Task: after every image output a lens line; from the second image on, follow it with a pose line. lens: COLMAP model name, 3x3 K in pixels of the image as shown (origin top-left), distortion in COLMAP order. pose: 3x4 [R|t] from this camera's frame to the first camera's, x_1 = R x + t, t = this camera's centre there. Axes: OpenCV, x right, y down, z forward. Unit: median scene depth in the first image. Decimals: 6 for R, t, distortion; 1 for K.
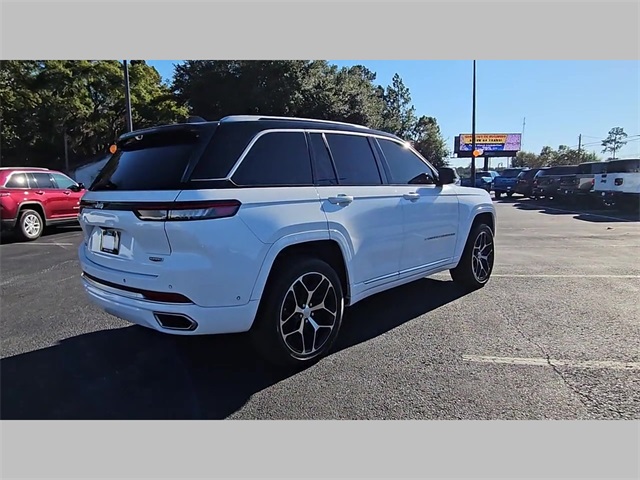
lens RADIAL K [[443.3, 0, 315.9], [0, 443.3, 241.0], [0, 0, 1]] dist [0.009667, 0.001469]
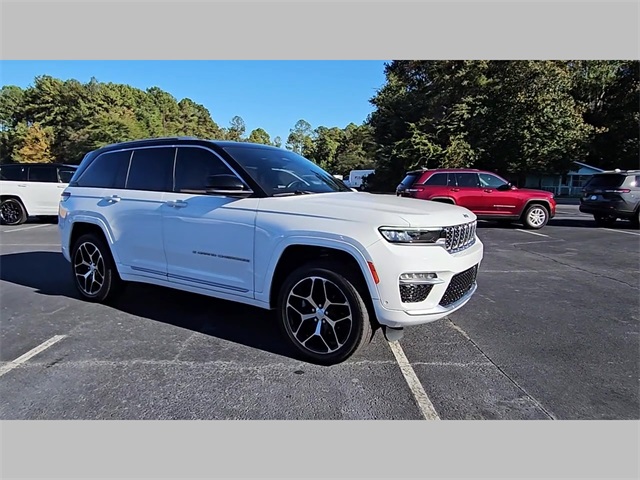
lens RADIAL K [[444.2, 0, 313.9], [0, 444.2, 238.7], [0, 0, 1]] dist [0.010859, 0.003604]
pose [[0.172950, 0.150824, -0.973314, 1.567262], [-0.146159, 0.981195, 0.126074, -0.243401], [0.974026, 0.120454, 0.191742, 1.389671]]
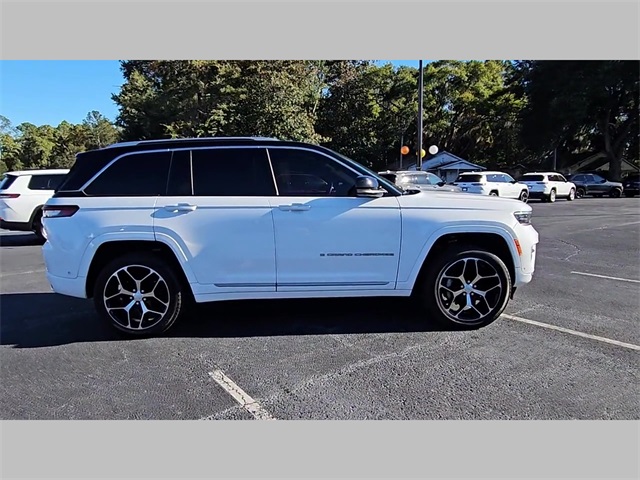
lens RADIAL K [[443.3, 0, 315.9], [0, 443.3, 241.0], [0, 0, 1]] dist [0.009667, 0.001469]
pose [[0.706546, 0.100274, -0.700526, 1.153733], [-0.092349, 0.994510, 0.049212, -0.100145], [0.701615, 0.029922, 0.711928, 0.433751]]
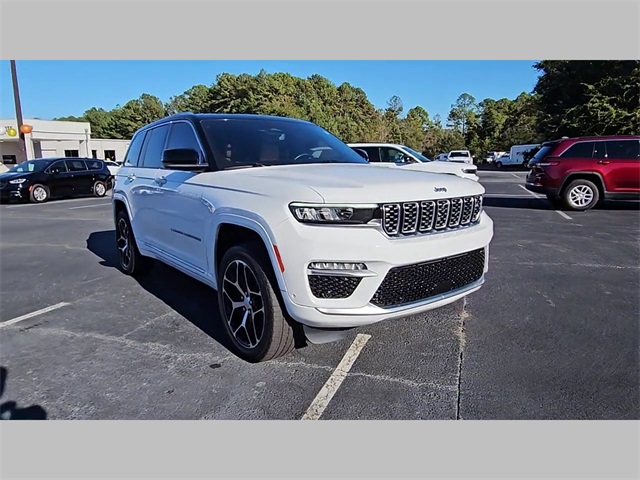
lens RADIAL K [[444.2, 0, 313.9], [0, 444.2, 238.7], [0, 0, 1]] dist [0.010859, 0.003604]
pose [[-0.184157, 0.190304, -0.964298, 1.413923], [-0.109082, 0.971060, 0.212471, -0.277369], [0.976825, 0.144316, -0.158069, 1.875909]]
